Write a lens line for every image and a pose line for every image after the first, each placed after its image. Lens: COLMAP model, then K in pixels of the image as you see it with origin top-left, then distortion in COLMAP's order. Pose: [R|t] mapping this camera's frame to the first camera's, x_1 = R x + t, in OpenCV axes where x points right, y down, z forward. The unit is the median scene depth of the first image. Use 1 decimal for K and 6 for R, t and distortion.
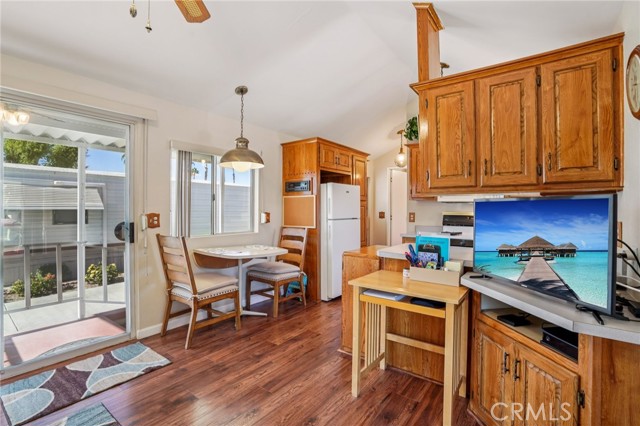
lens RADIAL K [[297.9, 0, 319.6], [0, 297.9, 210.4], [0, 0, 1]] dist [-0.062005, 0.022255]
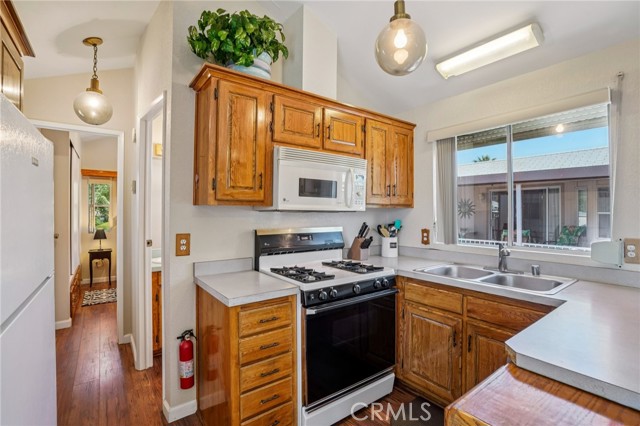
lens RADIAL K [[297.9, 0, 319.6], [0, 297.9, 210.4], [0, 0, 1]] dist [-0.062005, 0.022255]
pose [[0.277000, -0.003870, 0.960862, -0.045727], [0.005775, 0.999981, 0.002363, -0.030333], [-0.960853, 0.004895, 0.277017, 0.825279]]
